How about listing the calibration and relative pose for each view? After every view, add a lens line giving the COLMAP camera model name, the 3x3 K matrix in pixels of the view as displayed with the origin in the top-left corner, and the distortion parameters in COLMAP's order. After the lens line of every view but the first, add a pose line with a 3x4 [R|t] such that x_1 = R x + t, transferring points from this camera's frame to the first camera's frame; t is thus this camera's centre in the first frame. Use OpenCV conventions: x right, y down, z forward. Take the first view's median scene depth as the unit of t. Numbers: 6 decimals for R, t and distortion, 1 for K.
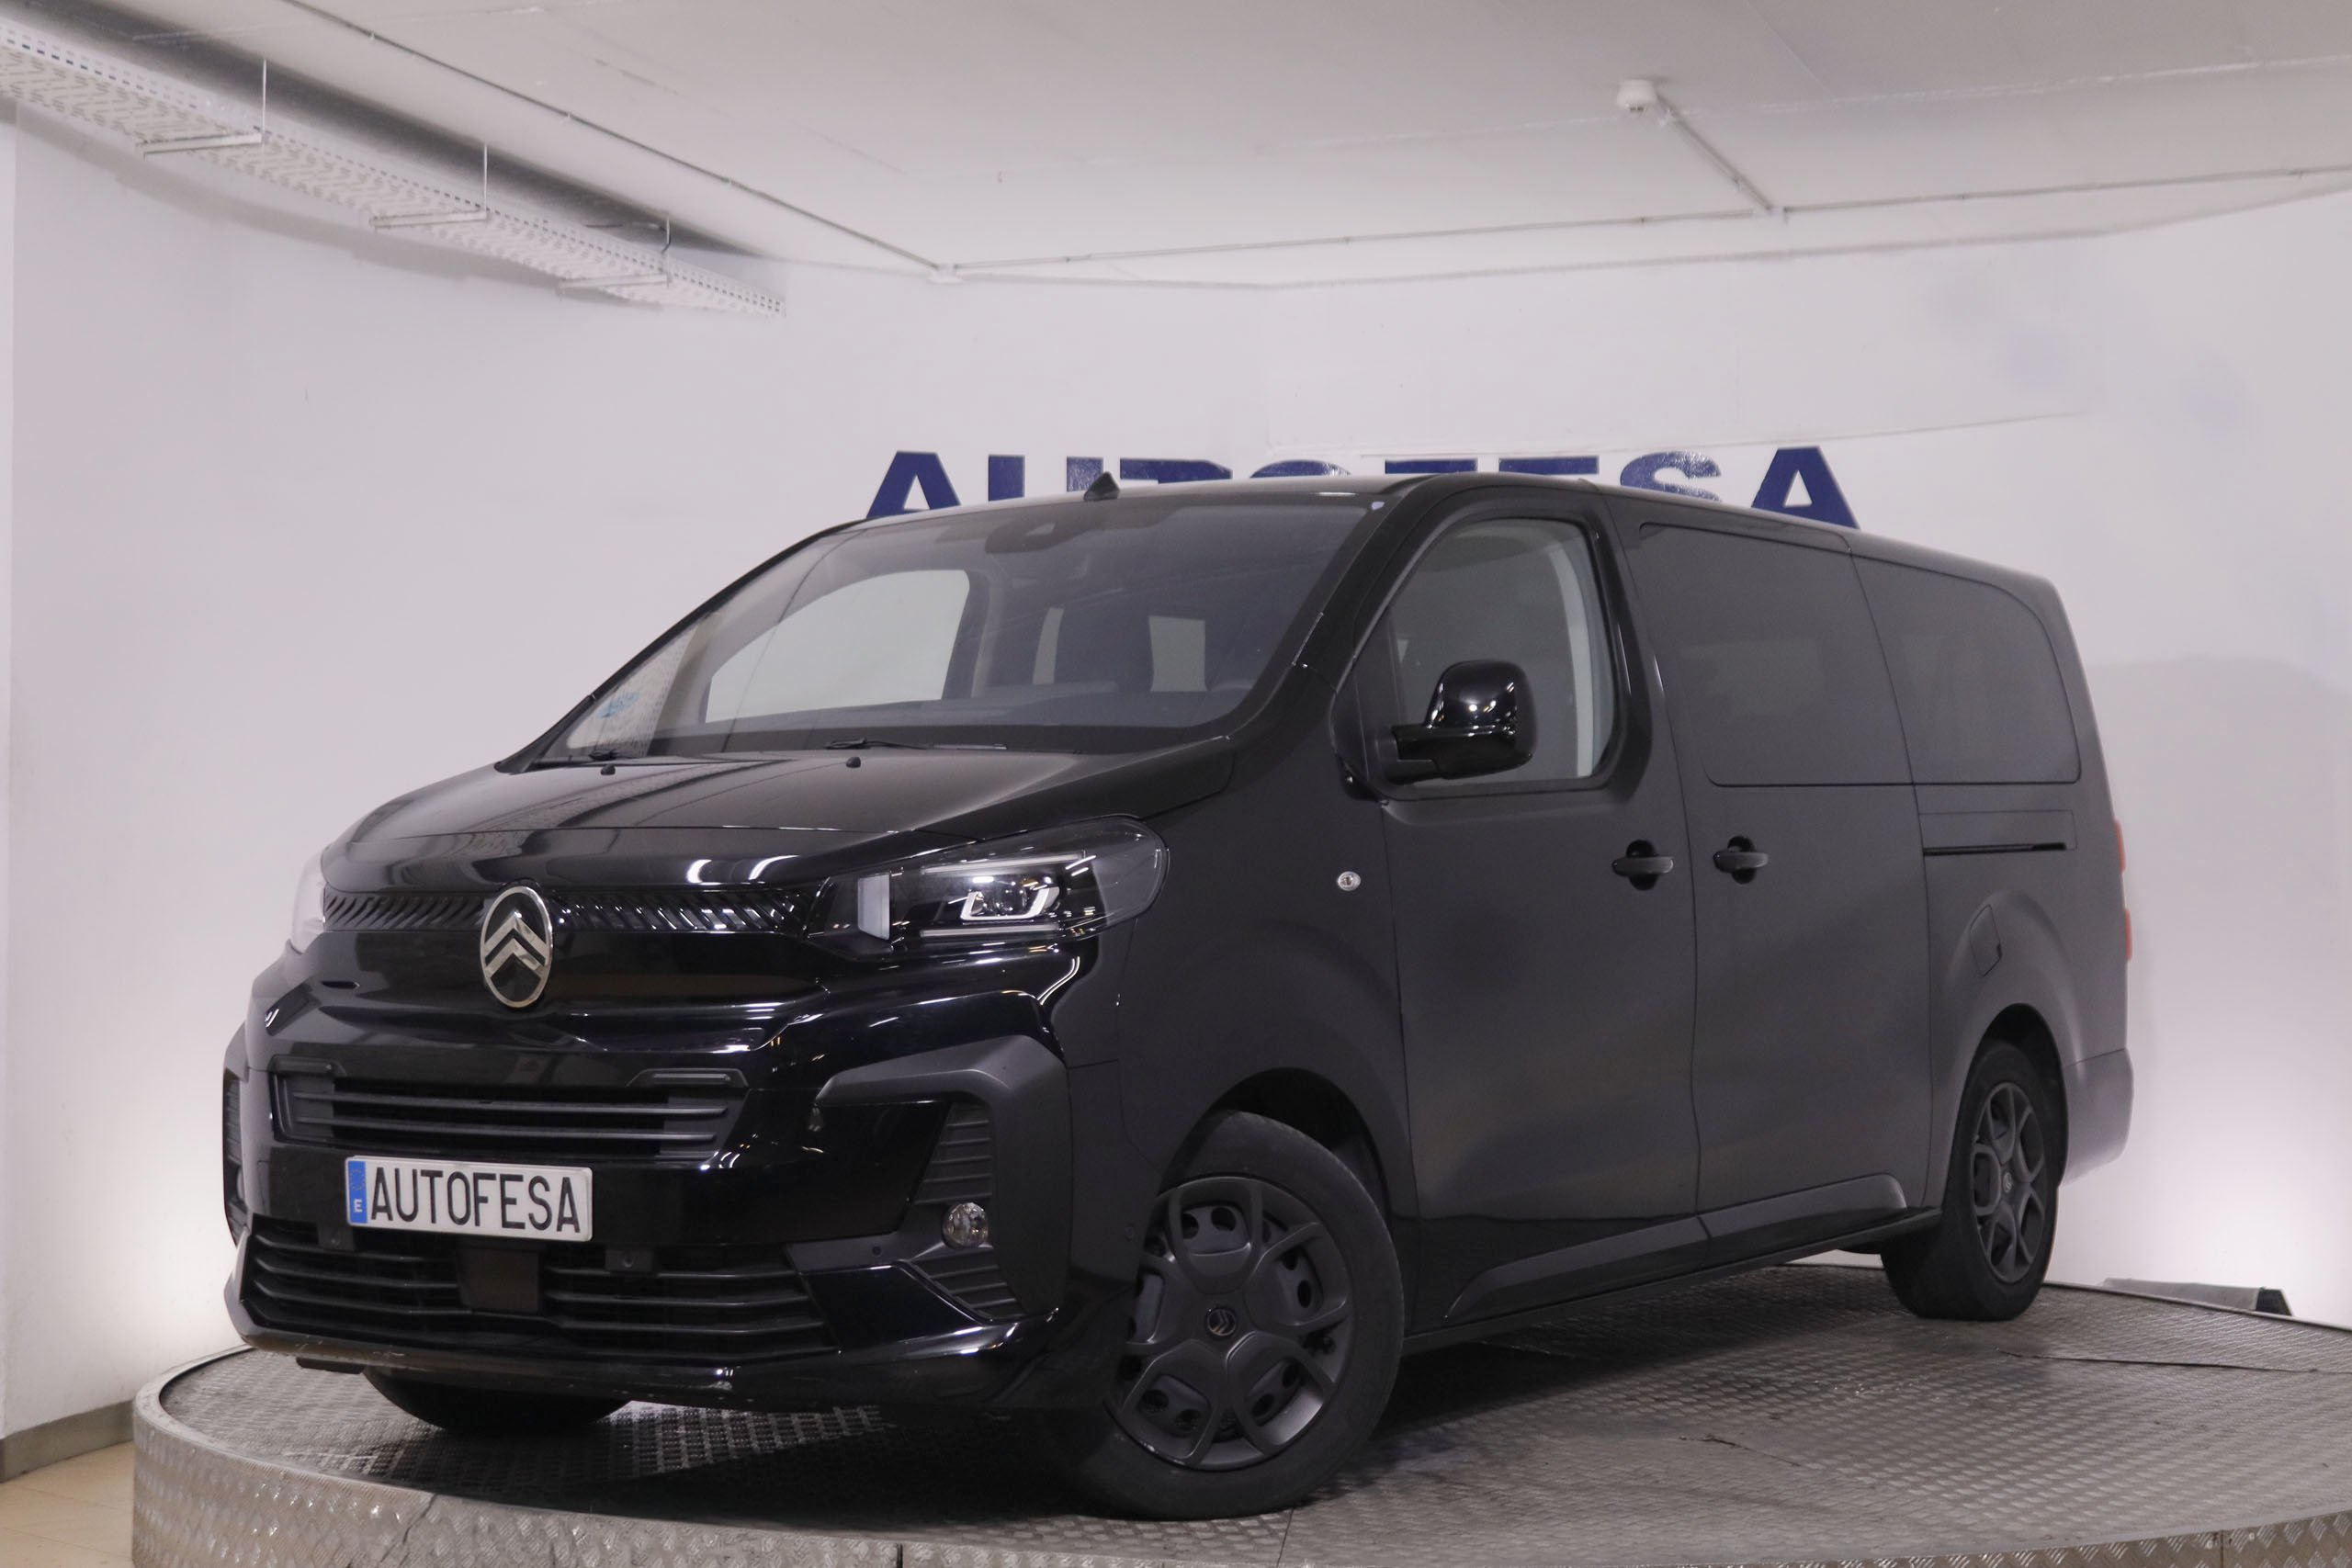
lens RADIAL K [[3804.0, 0, 1186.9], [0, 3804.0, 787.6], [0, 0, 1]] dist [0.011064, 0.000000]
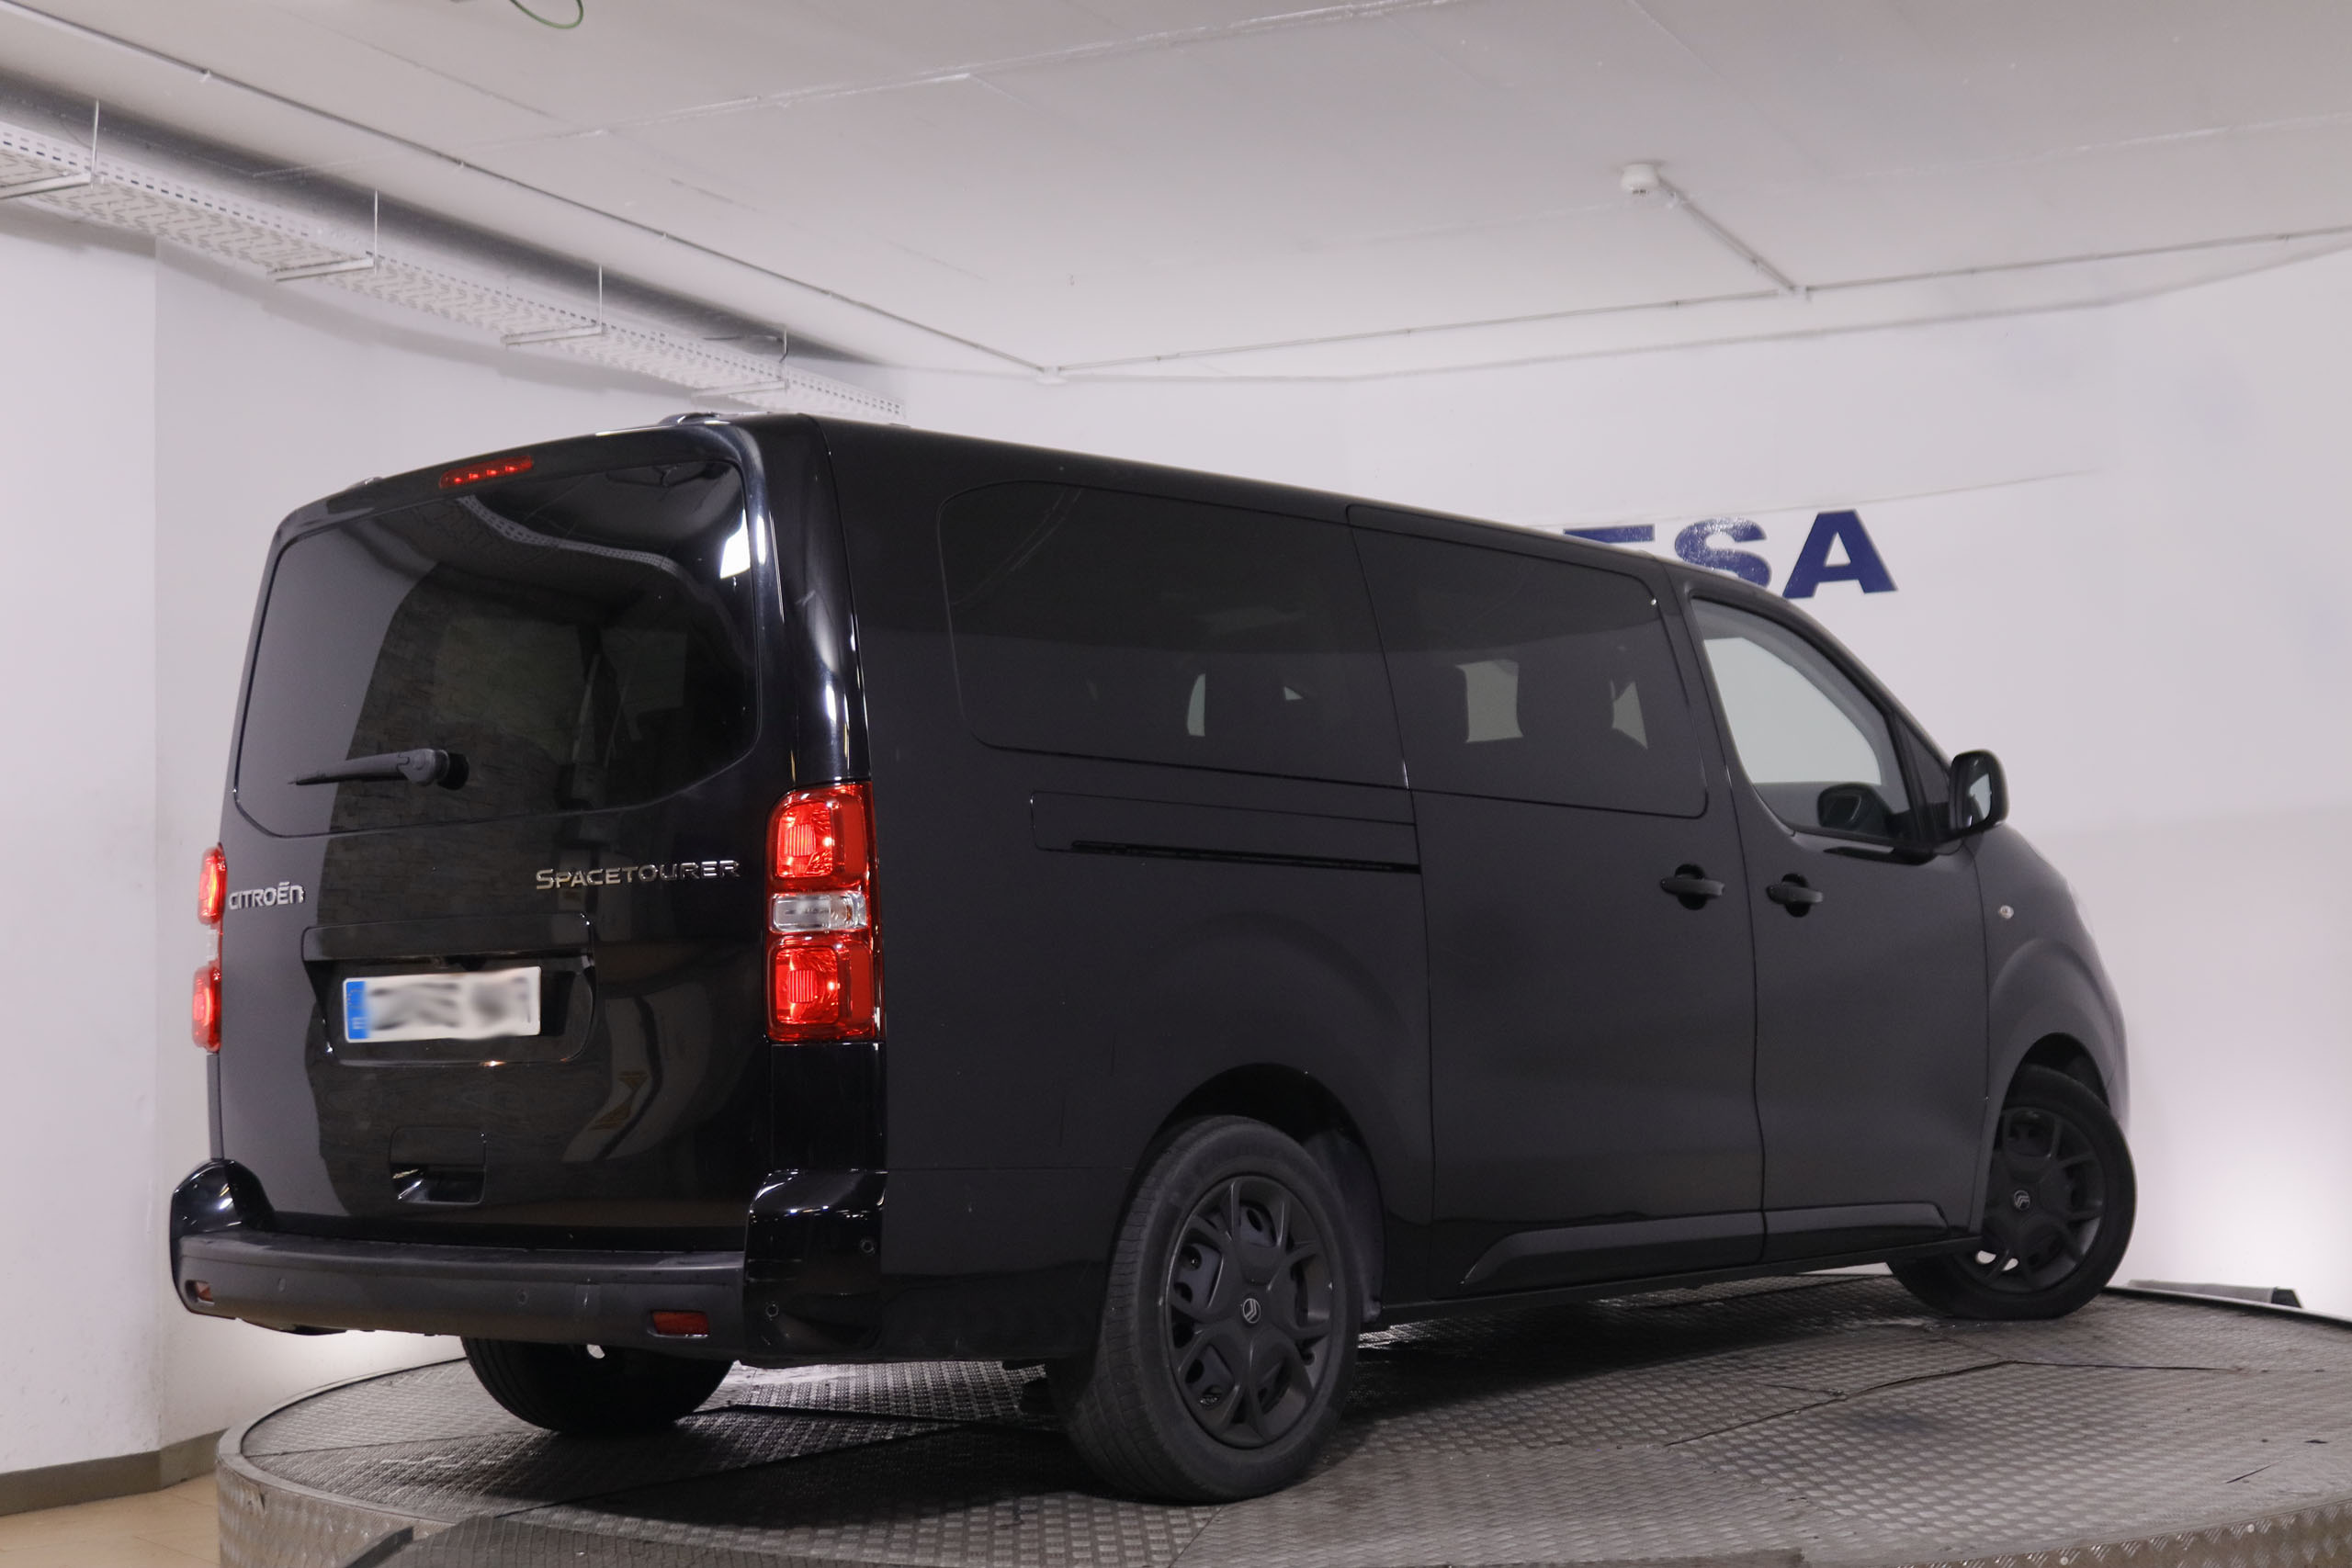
lens RADIAL K [[3255.0, 0, 1178.5], [0, 3255.0, 775.1], [0, 0, 1]] dist [-0.032122, 0.000000]
pose [[0.996618, -0.022508, -0.079031, 0.051122], [0.020771, 0.999526, -0.022727, 0.003274], [0.079505, 0.021008, 0.996613, 0.073564]]
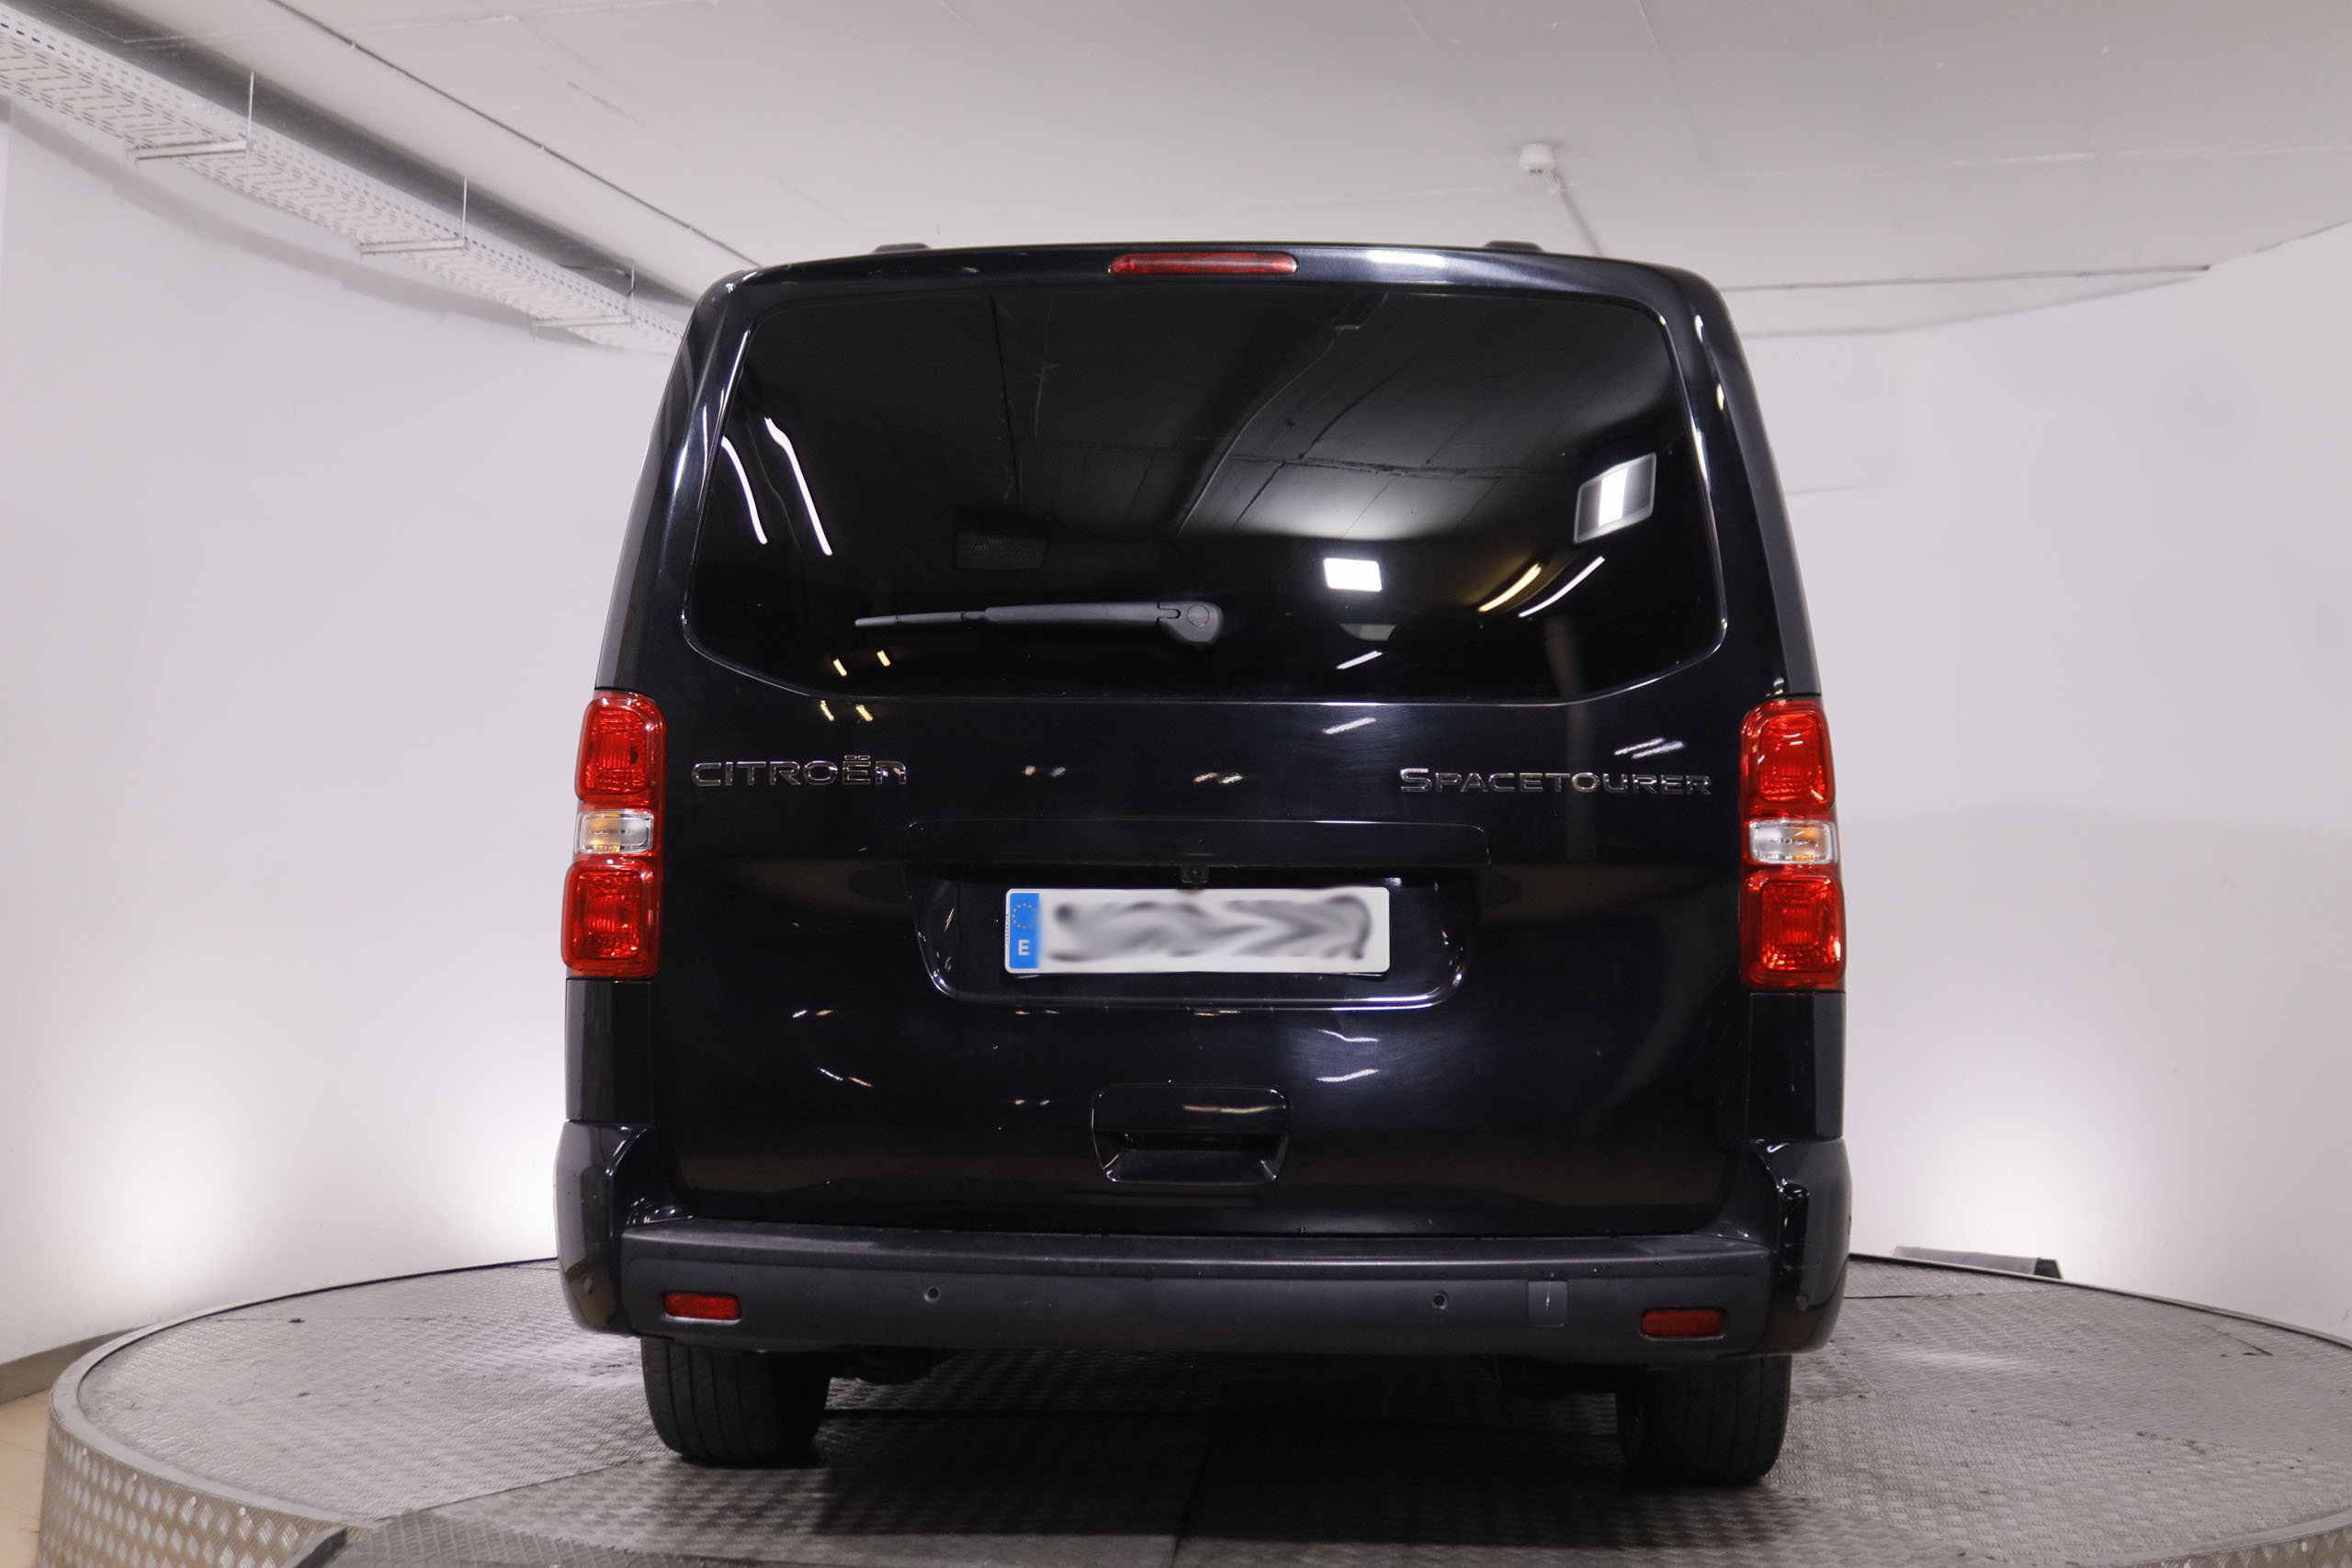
lens RADIAL K [[2805.6, 0, 1184.5], [0, 2805.6, 776.9], [0, 0, 1]] dist [-0.055329, 0.000000]
pose [[0.997822, 0.025071, 0.061020, -0.023365], [-0.024103, 0.999573, -0.016546, 0.008578], [-0.061409, 0.015039, 0.997999, 0.189744]]
